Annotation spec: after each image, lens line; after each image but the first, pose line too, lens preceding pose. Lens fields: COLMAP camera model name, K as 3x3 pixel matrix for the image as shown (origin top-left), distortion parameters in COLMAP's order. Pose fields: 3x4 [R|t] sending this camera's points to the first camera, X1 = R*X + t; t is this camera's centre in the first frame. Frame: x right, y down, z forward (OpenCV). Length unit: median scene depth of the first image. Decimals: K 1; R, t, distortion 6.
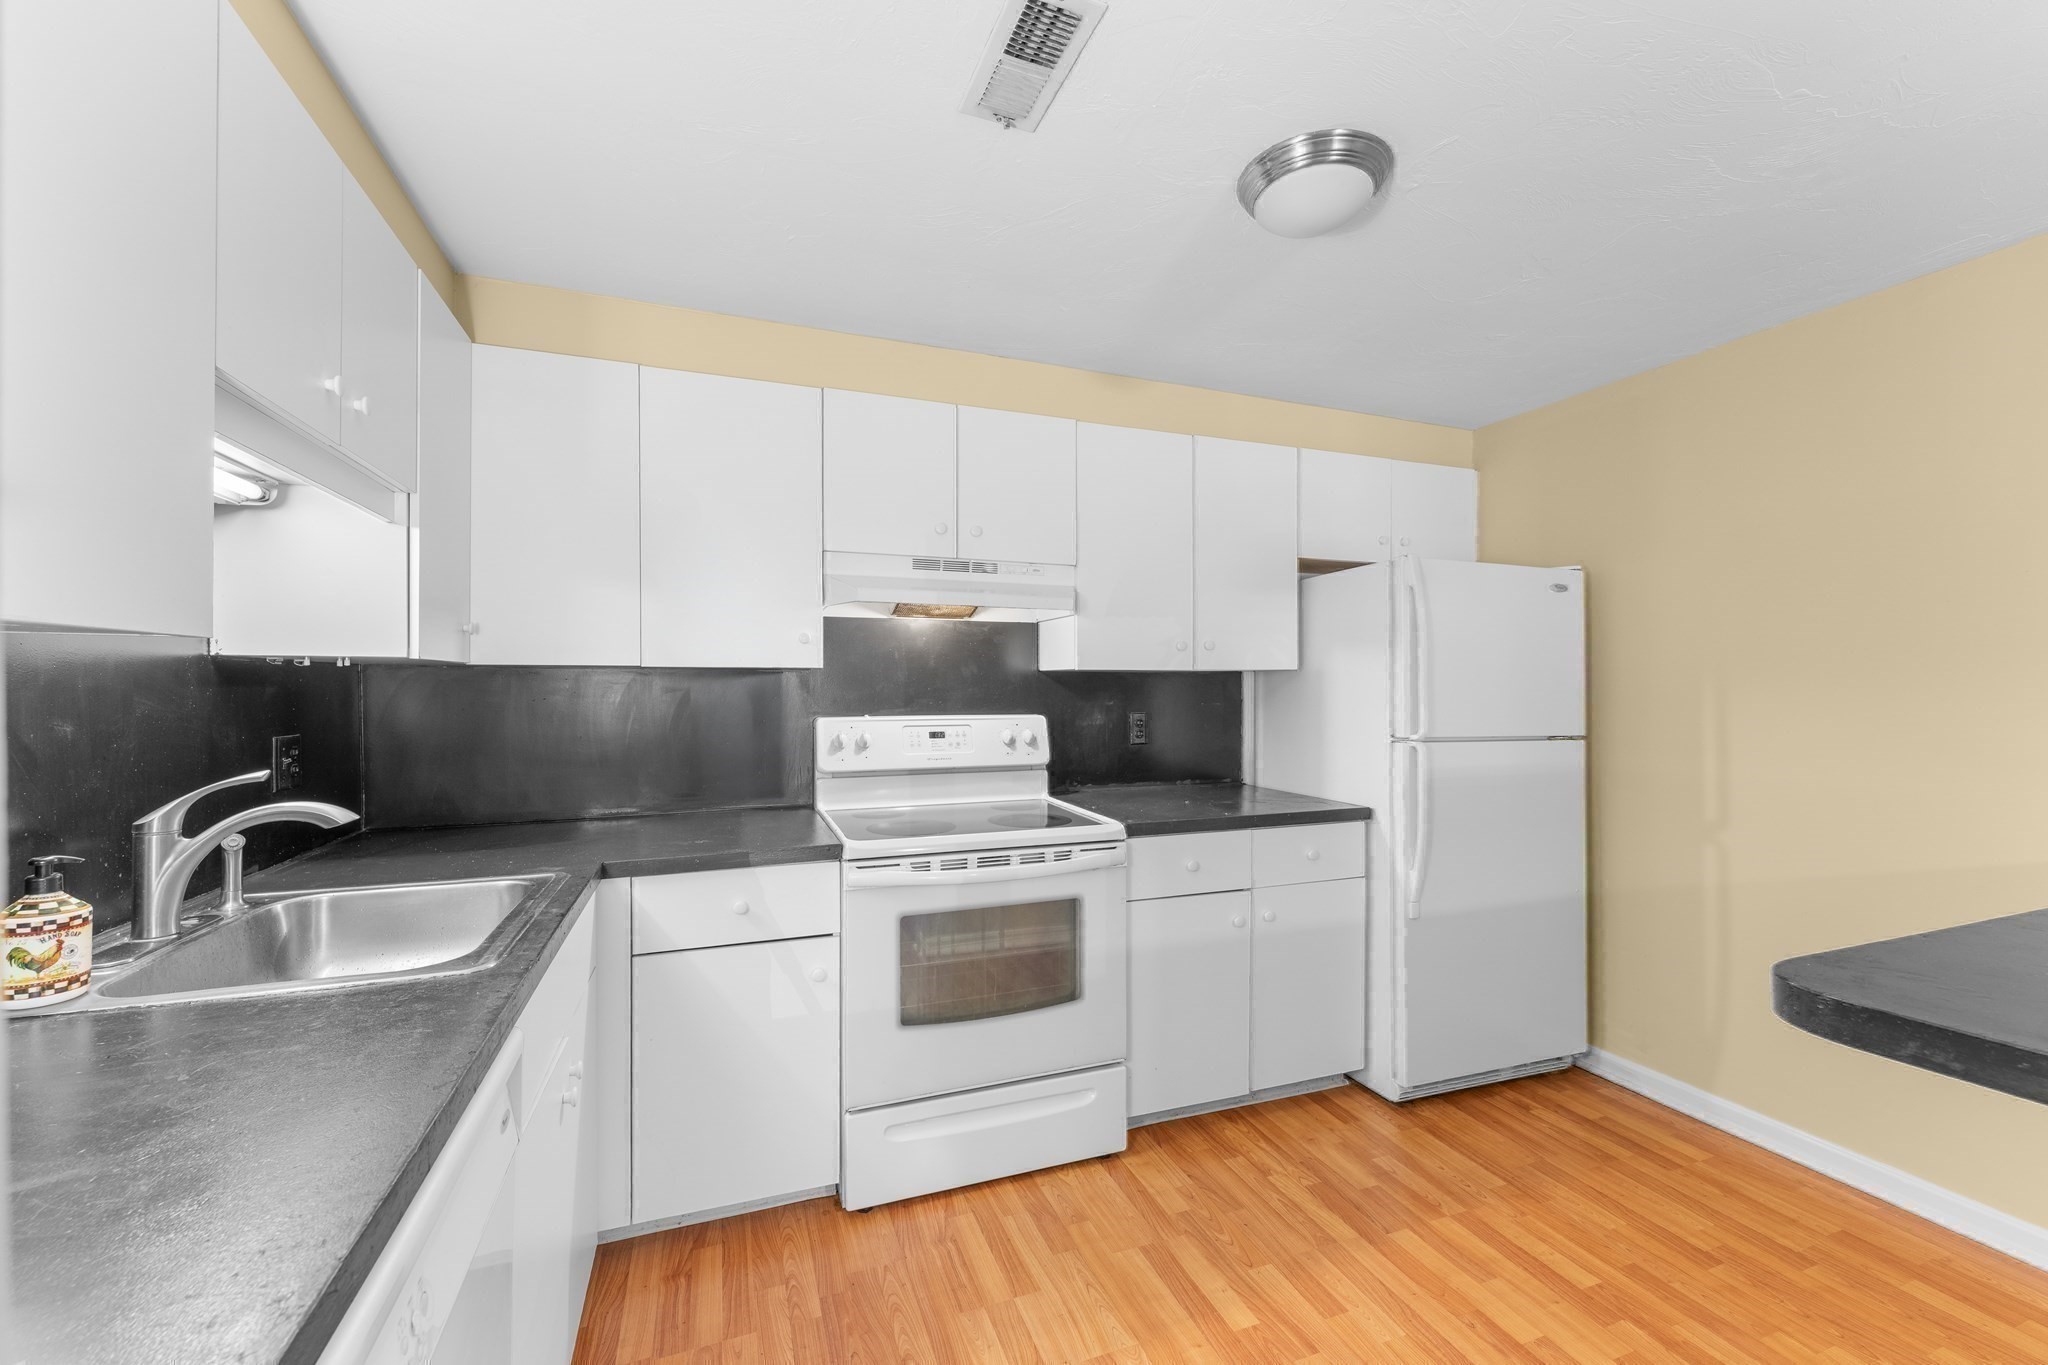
lens RADIAL K [[809.1, 0, 1024.1], [0, 809.1, 688.5], [0, 0, 1]] dist [-0.000050, -0.000152]
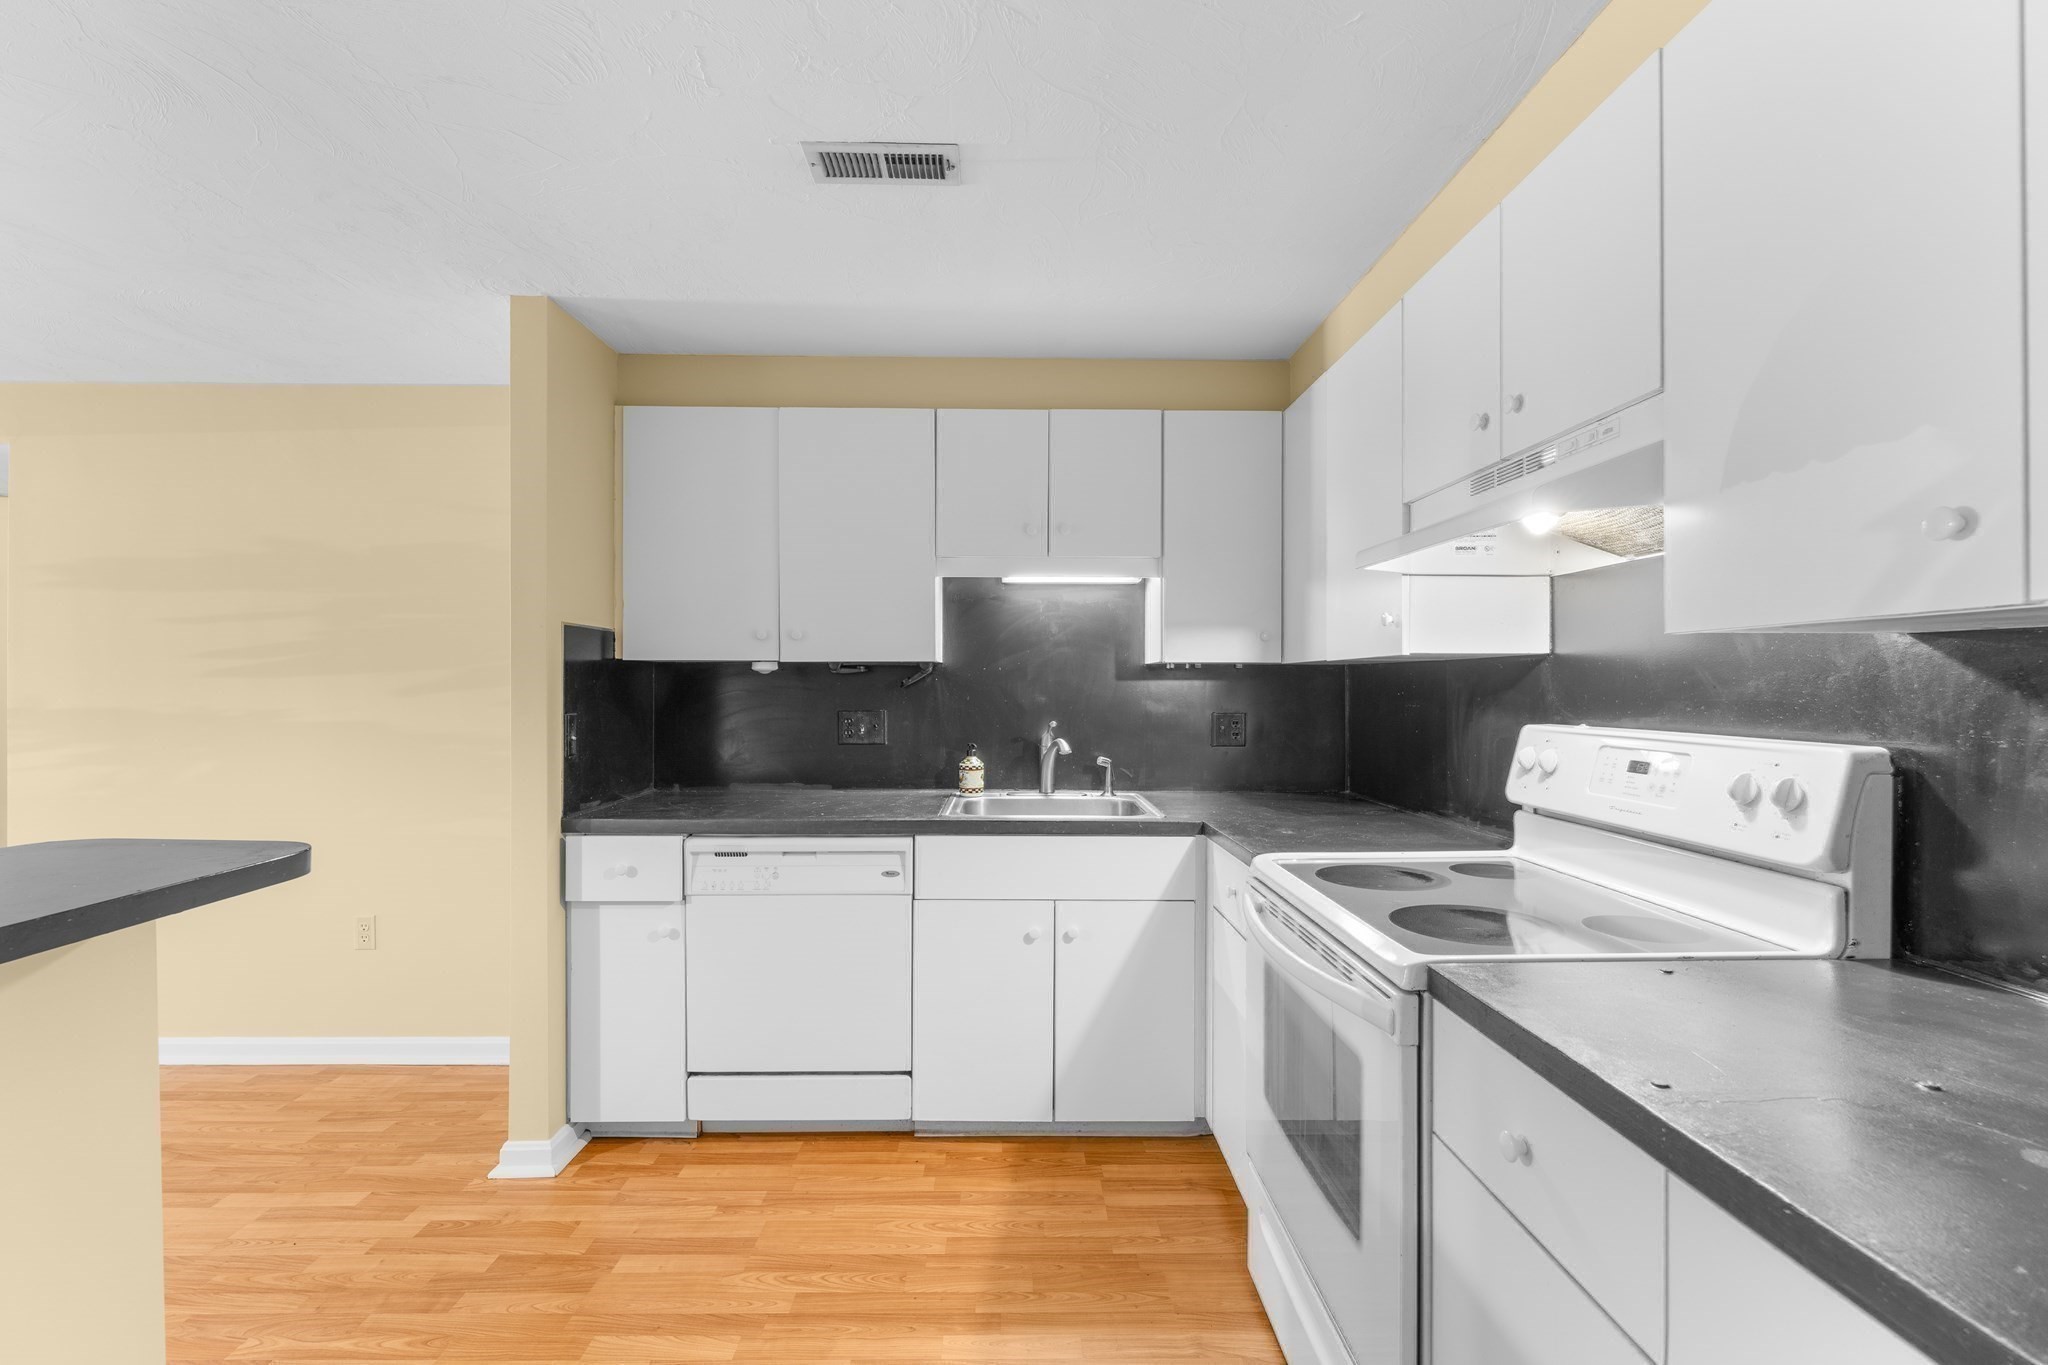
lens RADIAL K [[919.9, 0, 1024.0], [0, 919.9, 682.5], [0, 0, 1]] dist [-0.000575, -0.000088]
pose [[-0.338168, -0.002408, -0.941083, 0.722374], [-0.001386, 0.999997, -0.002060, 0.003101], [0.941085, 0.000607, -0.338170, 0.976696]]
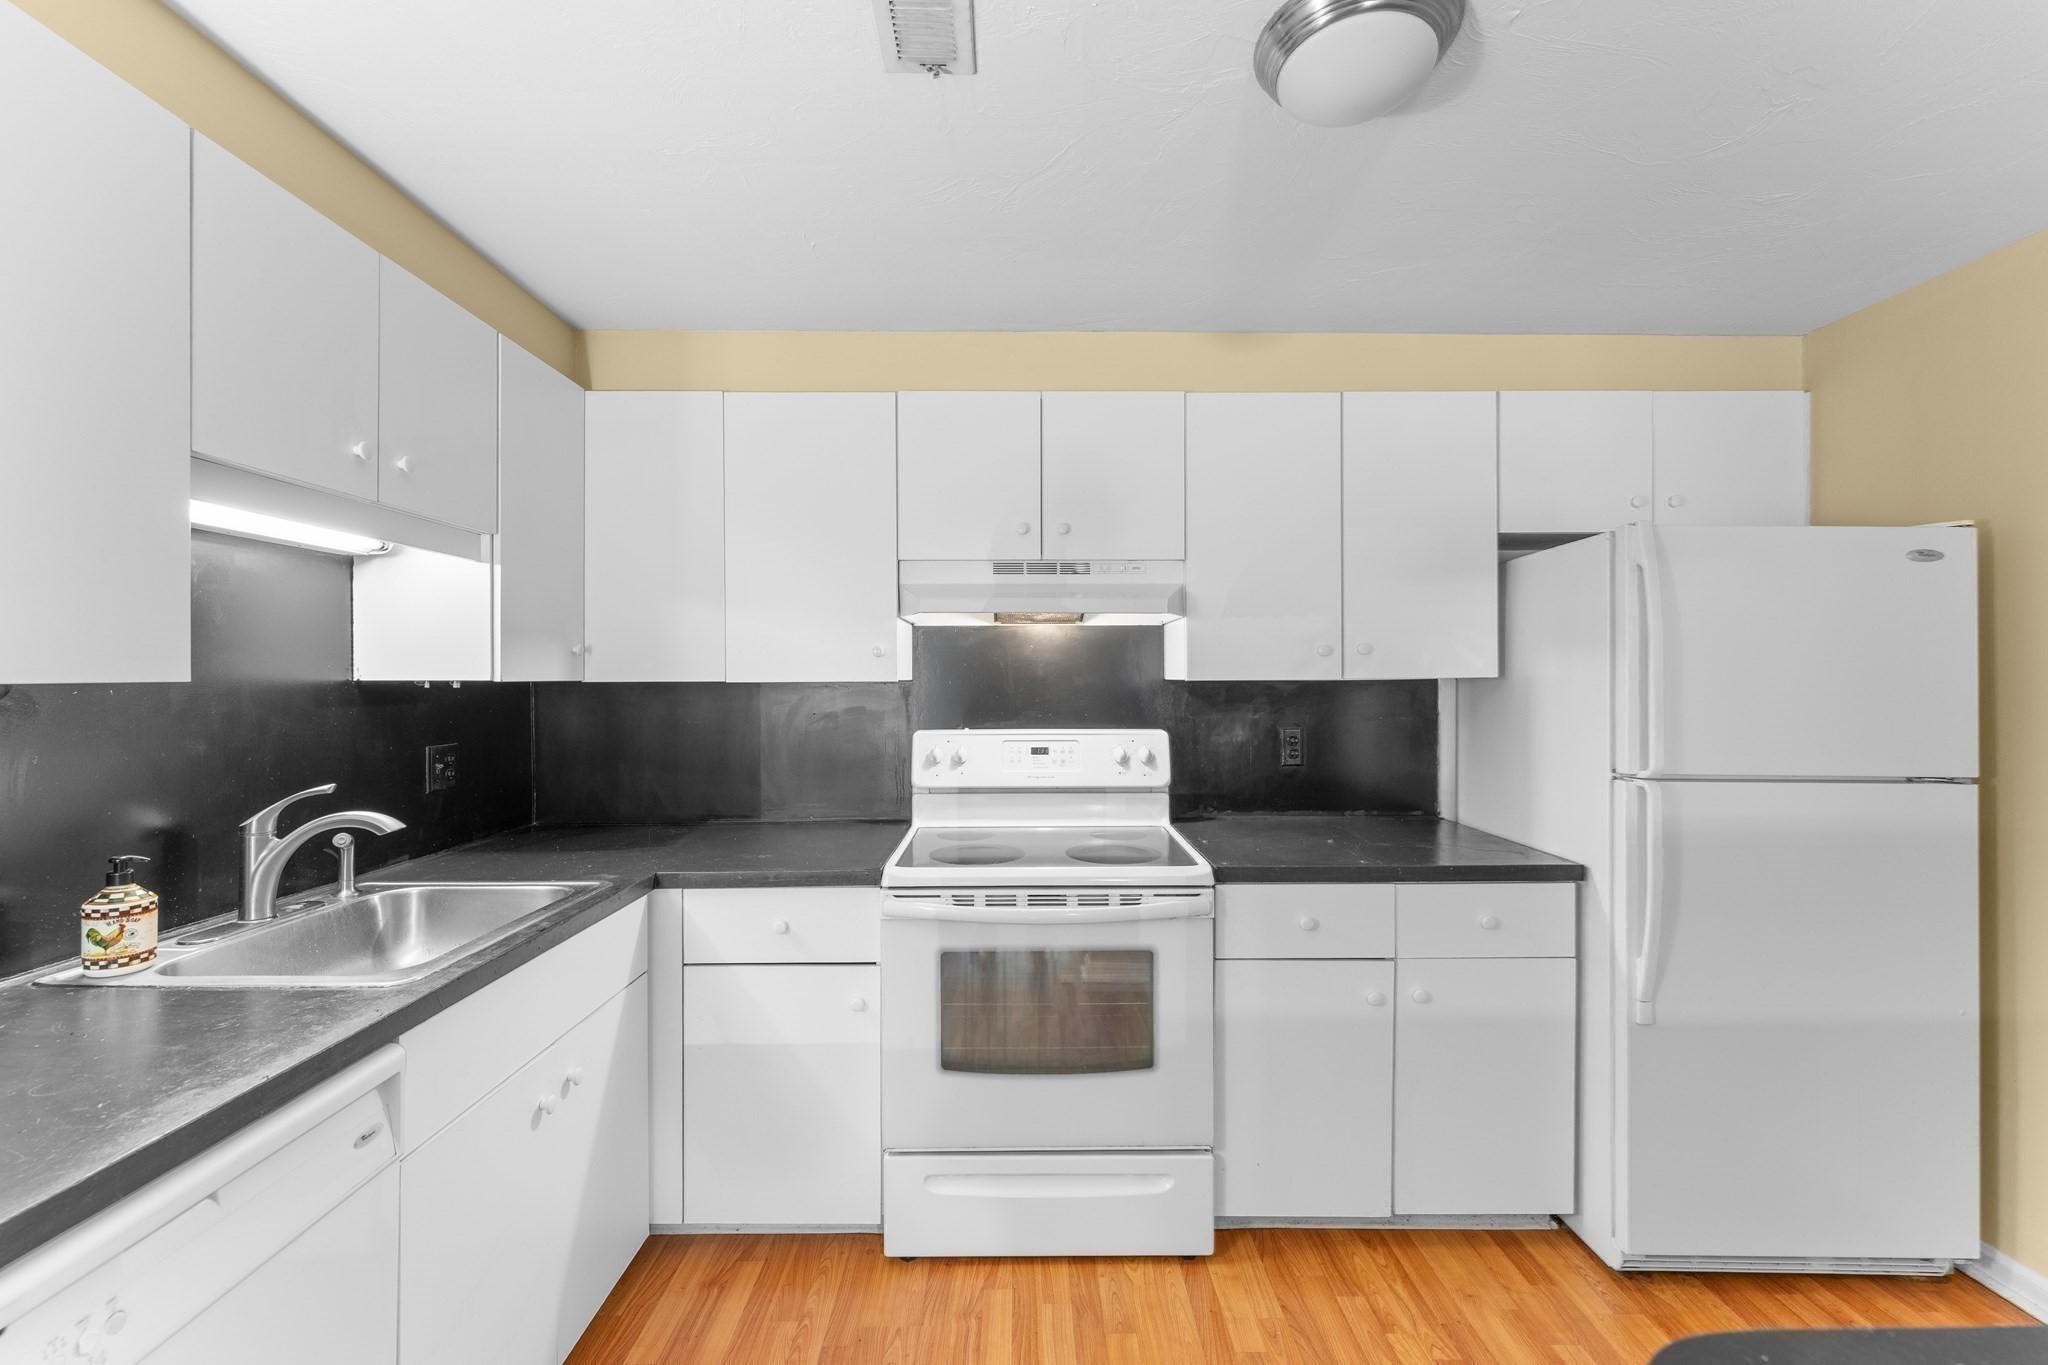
lens RADIAL K [[834.4, 0, 1024.0], [0, 834.4, 682.5], [0, 0, 1]] dist [-0.001032, -0.000520]
pose [[0.939361, -0.000987, -0.342928, 0.239395], [0.001611, 0.999998, 0.001534, -0.026372], [0.342925, -0.001993, 0.939360, 0.120040]]
